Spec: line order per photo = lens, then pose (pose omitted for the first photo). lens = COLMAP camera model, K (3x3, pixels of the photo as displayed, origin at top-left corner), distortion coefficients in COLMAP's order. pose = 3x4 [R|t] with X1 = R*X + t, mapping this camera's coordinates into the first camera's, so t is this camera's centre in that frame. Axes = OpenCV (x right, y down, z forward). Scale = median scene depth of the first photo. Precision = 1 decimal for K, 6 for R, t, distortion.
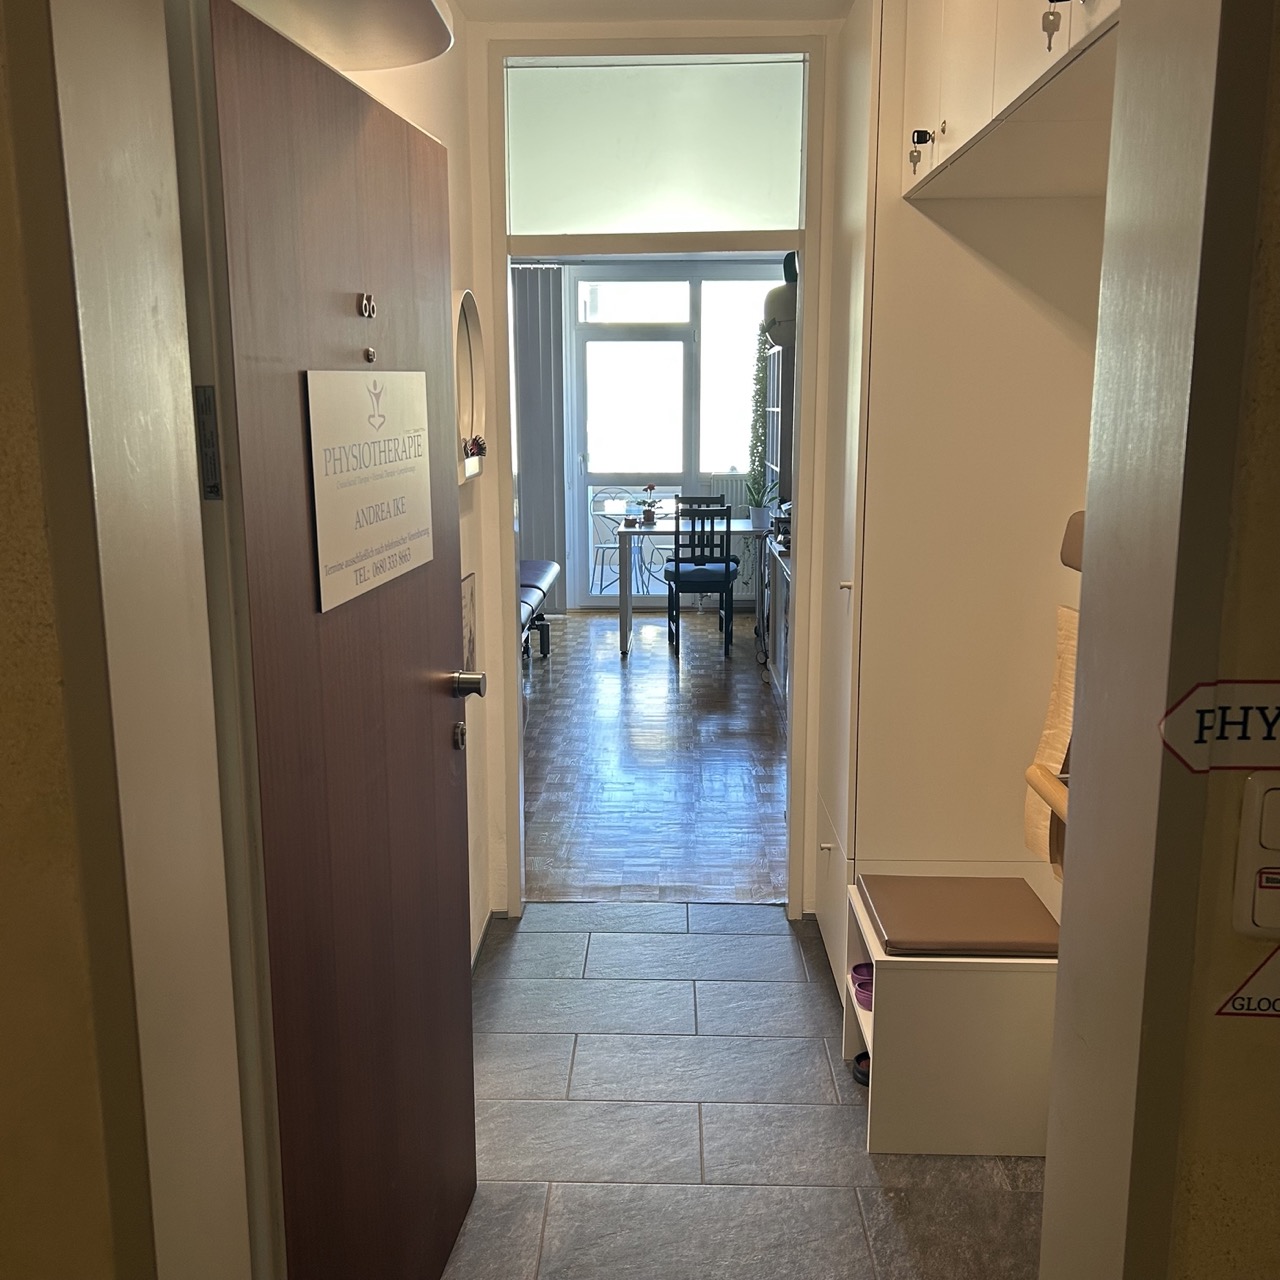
lens RADIAL K [[1309.1, 0, 619.7], [0, 1309.1, 663.7], [0, 0, 1]] dist [0.043654, 0.000000]
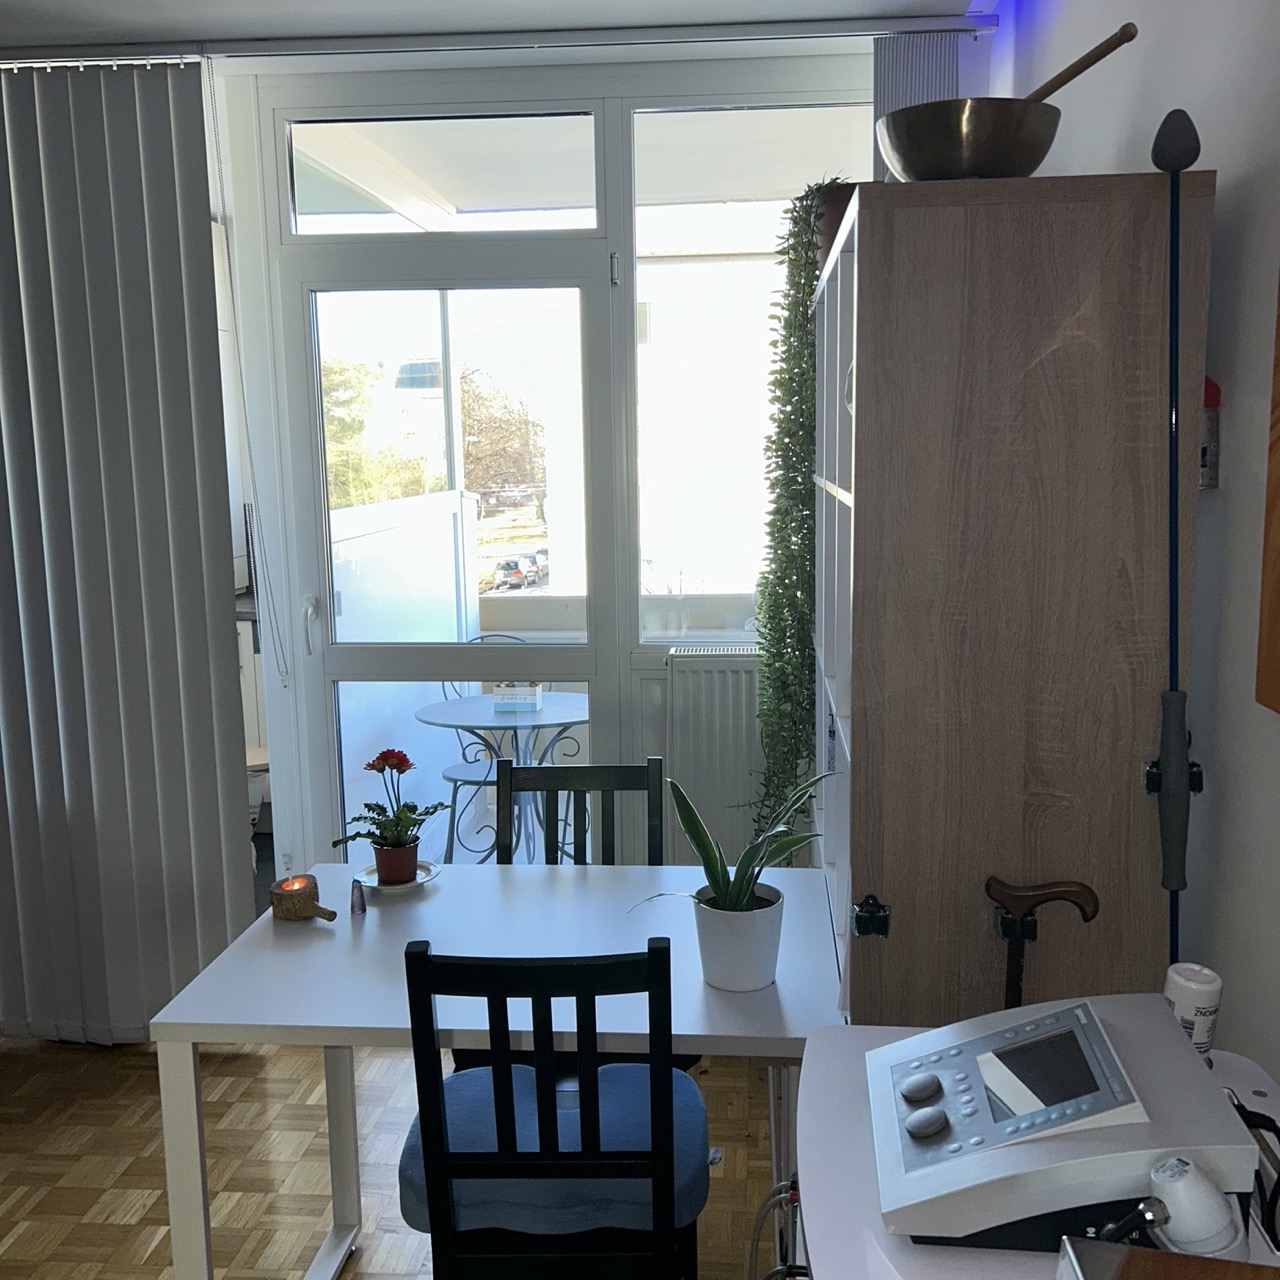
lens RADIAL K [[1309.1, 0, 633.2], [0, 1309.1, 634.6], [0, 0, 1]] dist [0.043654, 0.000000]
pose [[0.999490, -0.008690, -0.030733, 0.077719], [0.007390, 0.999083, -0.042171, -0.144621], [0.031071, 0.041922, 0.998638, 0.691040]]
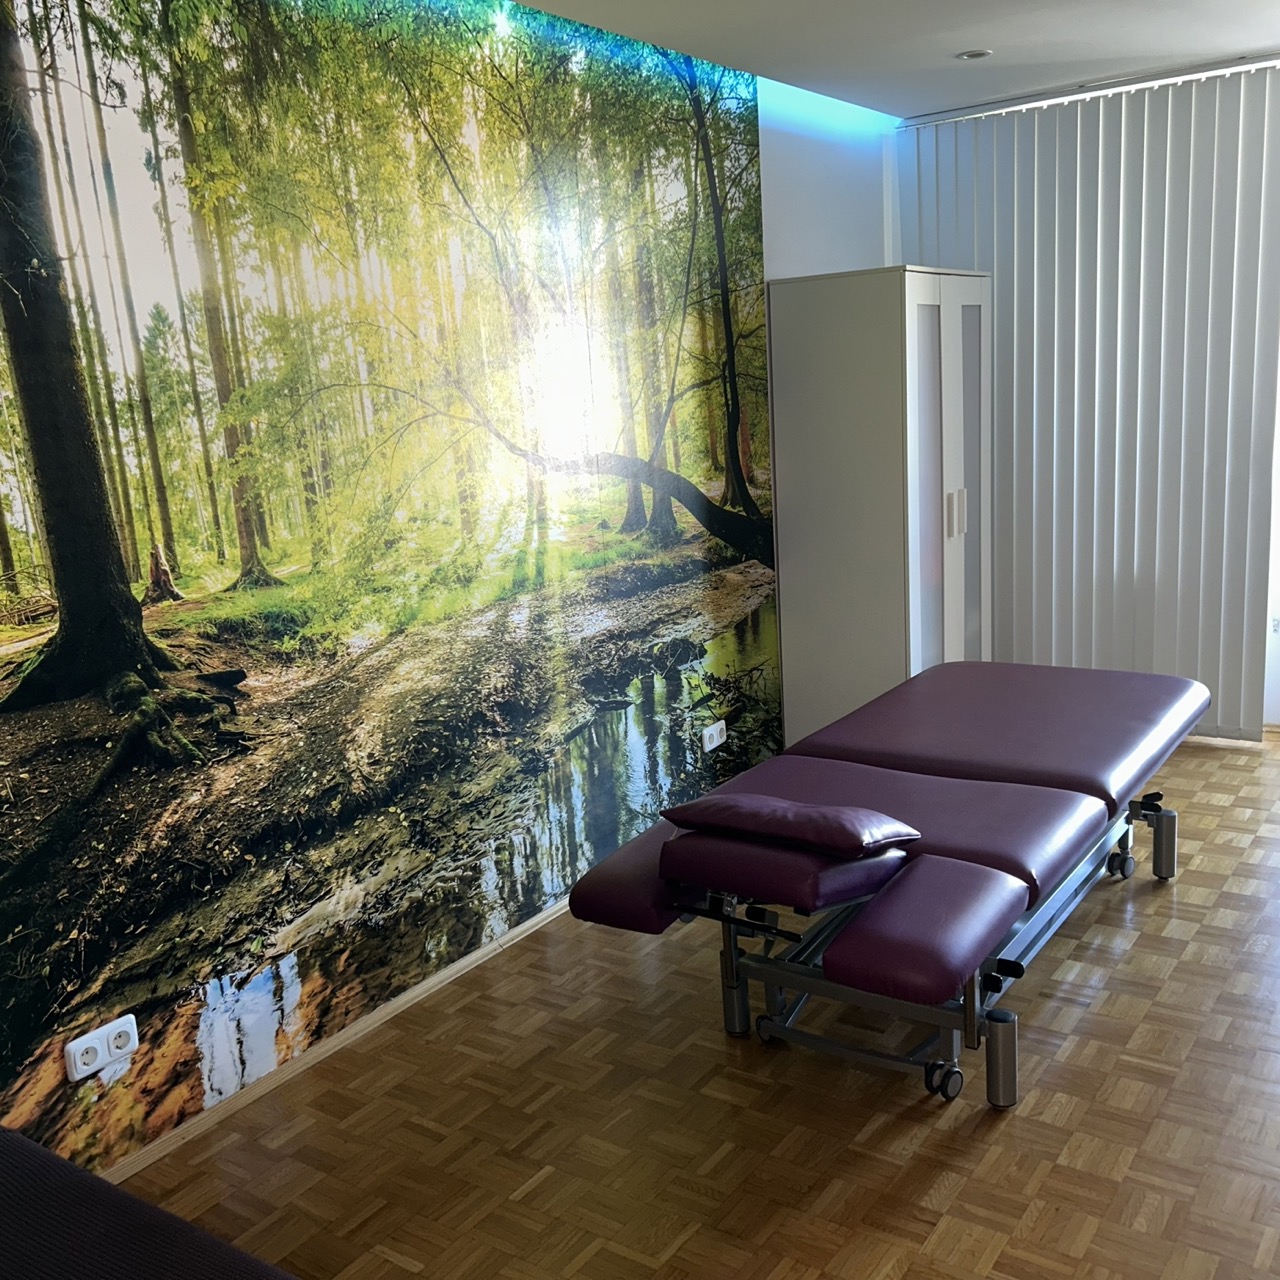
lens RADIAL K [[1309.1, 0, 634.6], [0, 1309.1, 642.5], [0, 0, 1]] dist [0.043654, 0.000000]
pose [[0.847619, 0.062510, -0.526911, 0.024625], [-0.052467, 0.998044, 0.034001, -0.088757], [0.528005, -0.001175, 0.849240, 0.452313]]
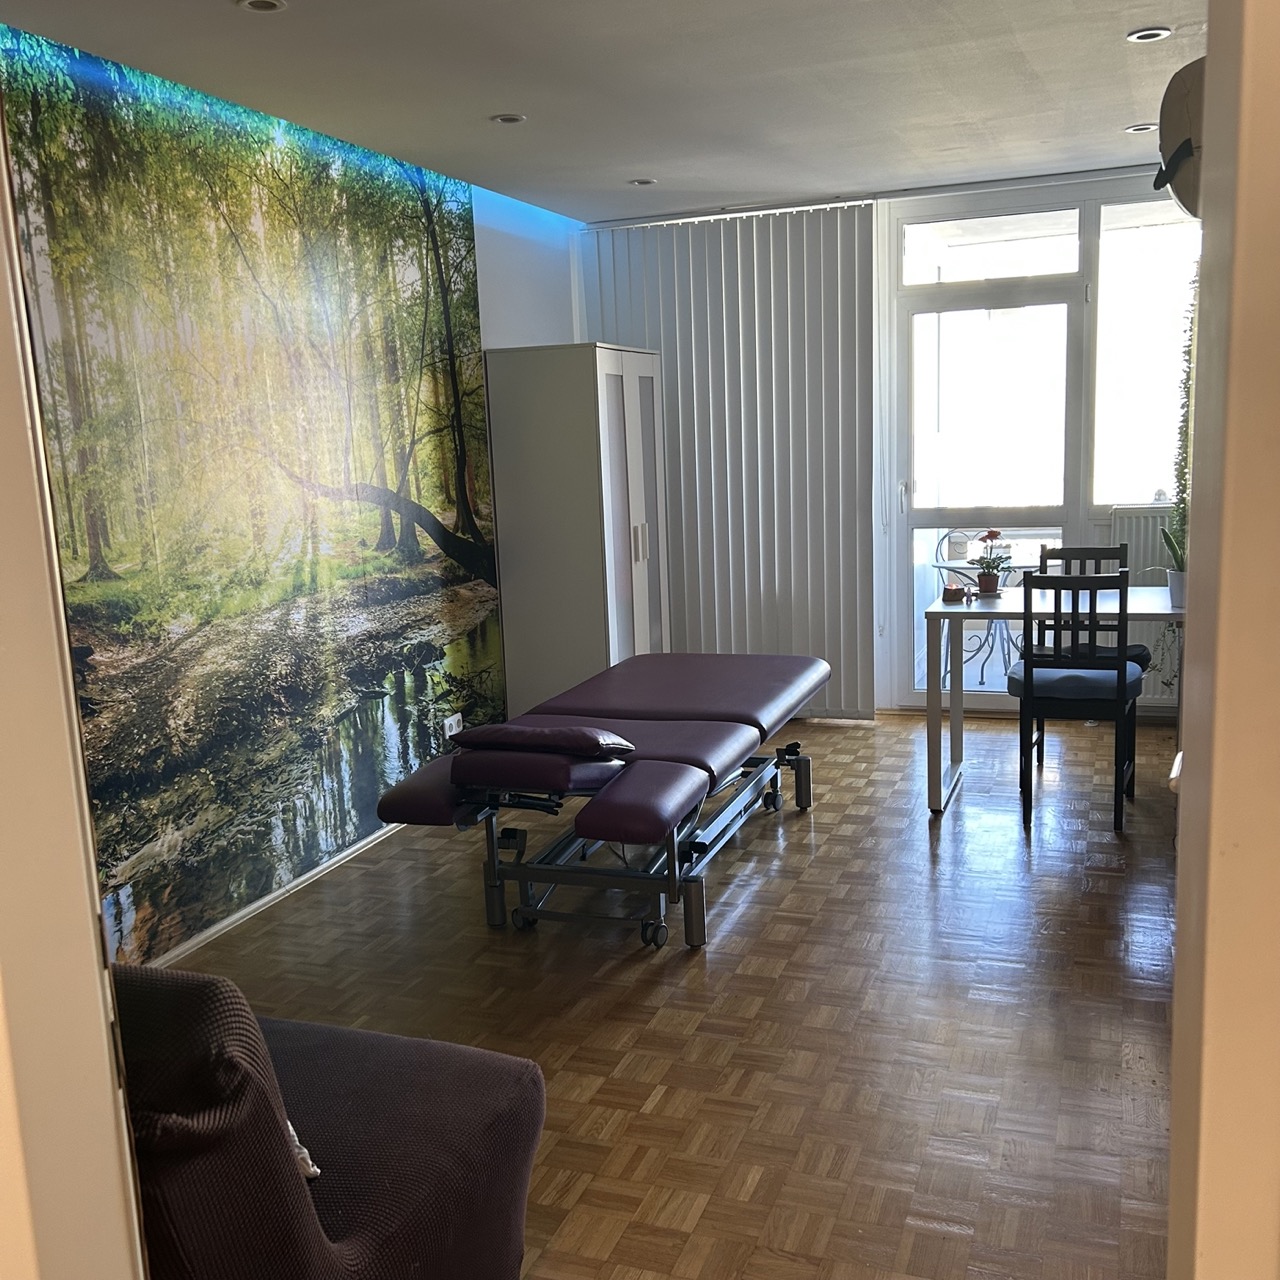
lens RADIAL K [[1309.1, 0, 628.0], [0, 1309.1, 643.5], [0, 0, 1]] dist [0.043654, 0.000000]
pose [[0.950211, 0.017734, -0.311101, 0.050972], [-0.027251, 0.999283, -0.026270, -0.060155], [0.310413, 0.033440, 0.950014, 0.346181]]
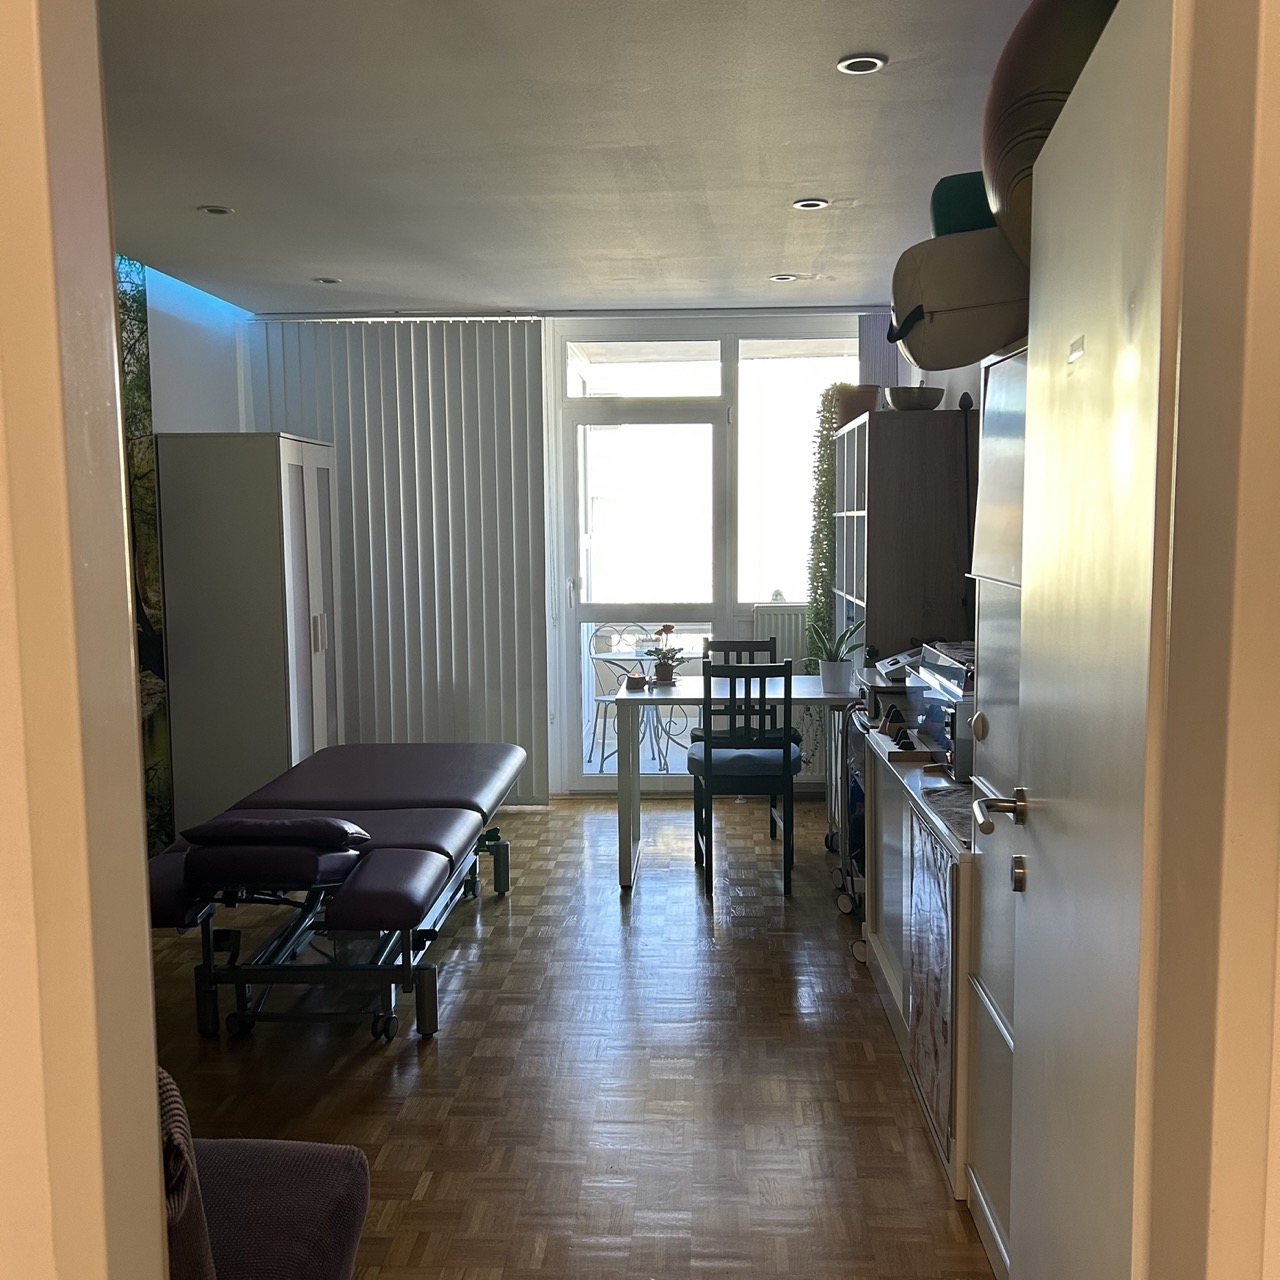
lens RADIAL K [[1309.1, 0, 637.8], [0, 1309.1, 638.1], [0, 0, 1]] dist [0.043654, 0.000000]
pose [[0.999988, -0.002188, -0.004472, 0.011149], [0.001696, 0.994218, -0.107363, -0.055572], [0.004682, 0.107355, 0.994210, 0.321482]]
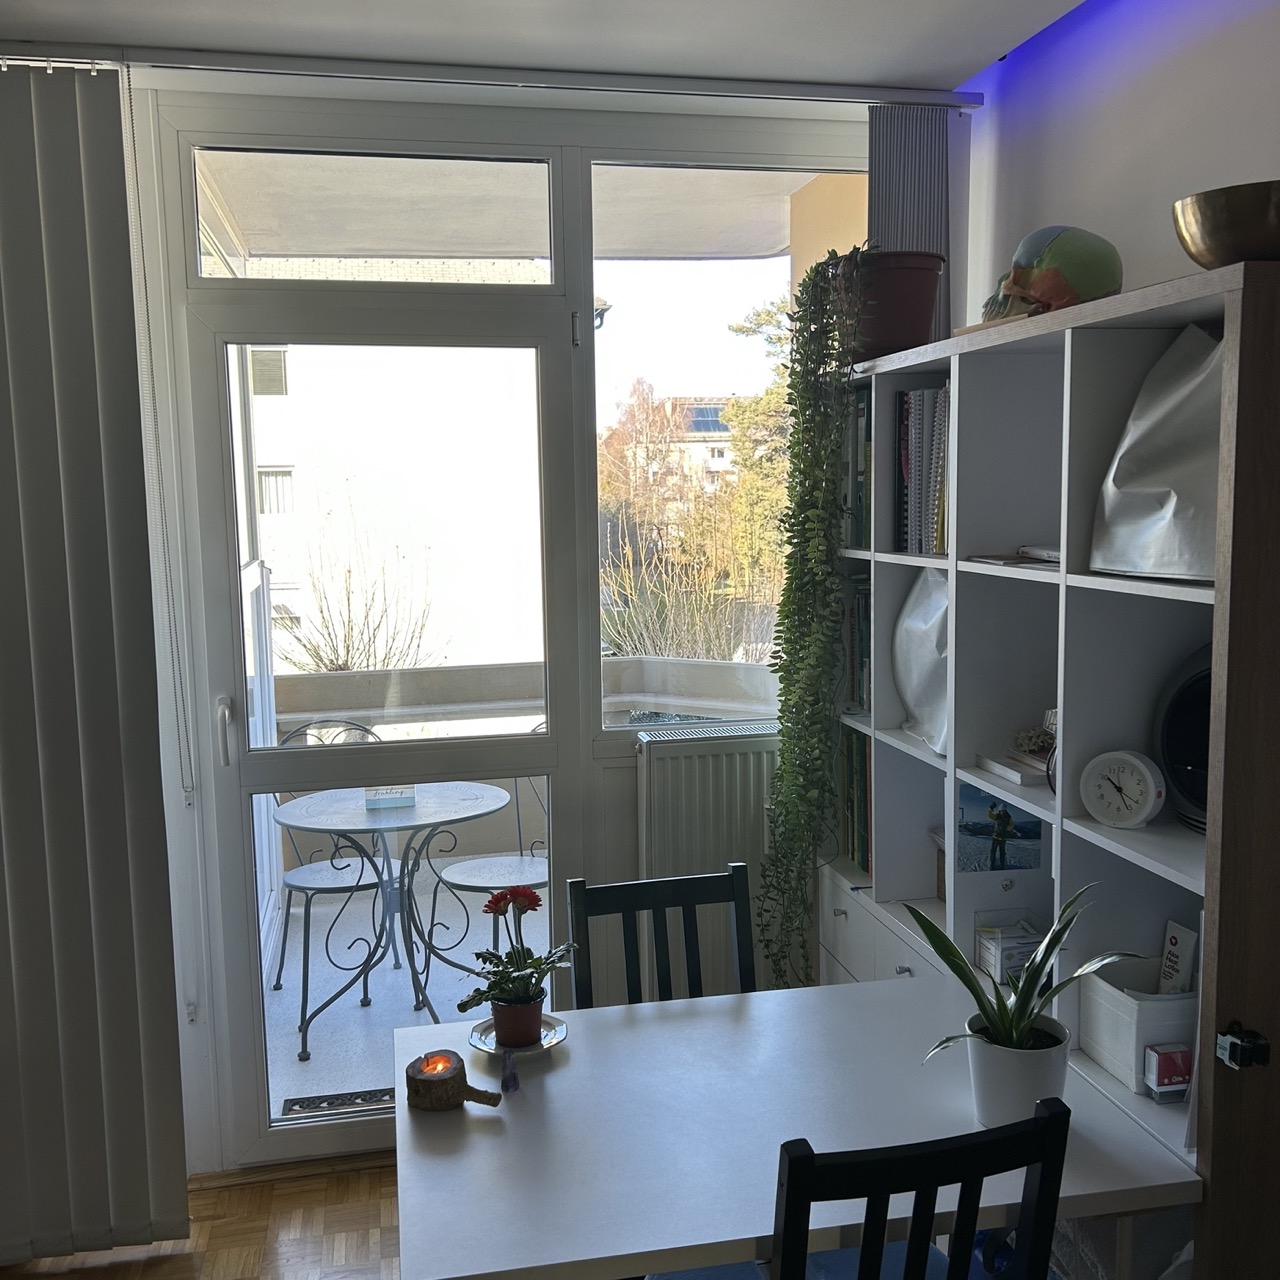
lens RADIAL K [[1309.1, 0, 638.5], [0, 1309.1, 640.8], [0, 0, 1]] dist [0.043654, 0.000000]
pose [[0.967251, -0.045482, 0.249713, -0.013671], [0.063803, 0.995793, -0.065764, -0.159038], [-0.245672, 0.079543, 0.966084, 0.728784]]
